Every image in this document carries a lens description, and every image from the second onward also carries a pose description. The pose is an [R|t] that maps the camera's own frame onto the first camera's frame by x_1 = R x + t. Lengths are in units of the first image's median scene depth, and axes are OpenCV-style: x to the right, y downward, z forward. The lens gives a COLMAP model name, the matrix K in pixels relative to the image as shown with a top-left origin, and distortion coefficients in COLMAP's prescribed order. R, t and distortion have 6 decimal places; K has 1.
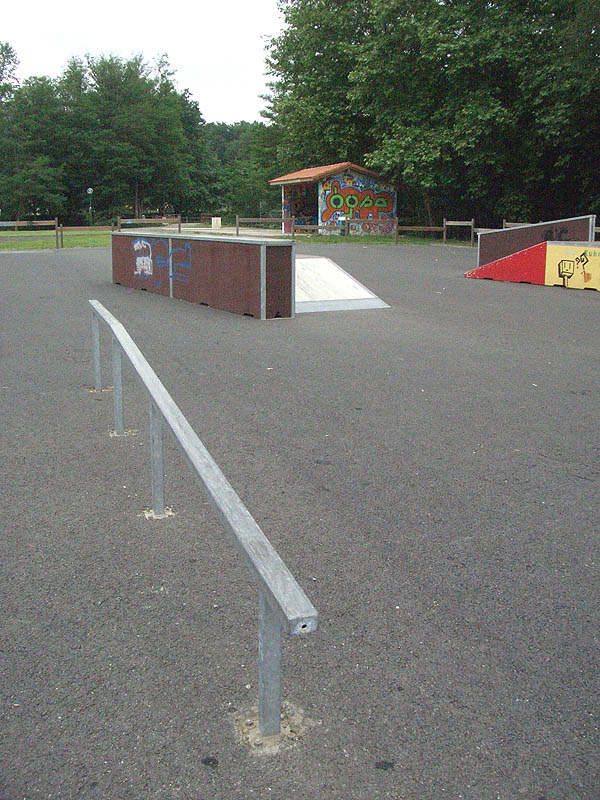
lens RADIAL K [[912.7, 0, 300.0], [0, 912.7, 400.0], [0, 0, 1]] dist [-0.257379, 0.316095]
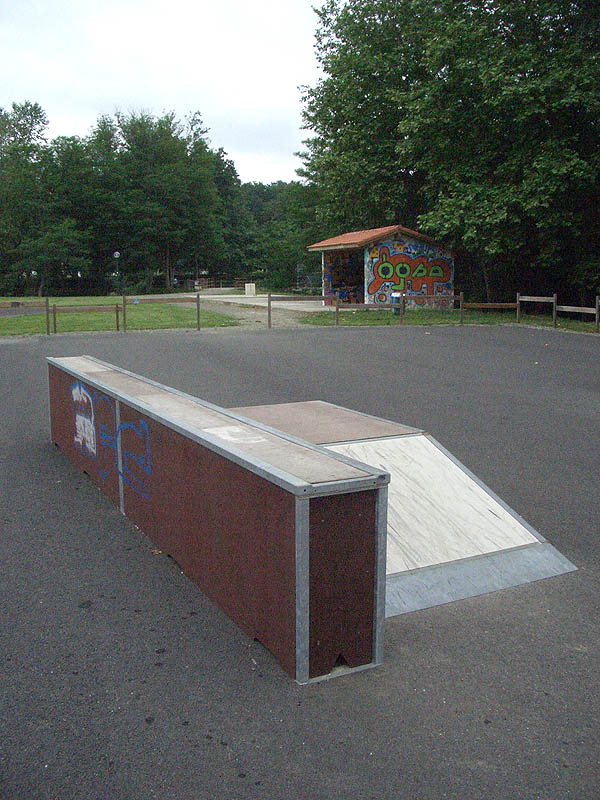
lens RADIAL K [[912.7, 0, 300.0], [0, 912.7, 400.0], [0, 0, 1]] dist [-0.257379, 0.316095]
pose [[0.999140, -0.002918, -0.041360, -0.005231], [0.000265, 0.997950, -0.063999, -0.037350], [0.041462, 0.063933, 0.997093, 0.126838]]
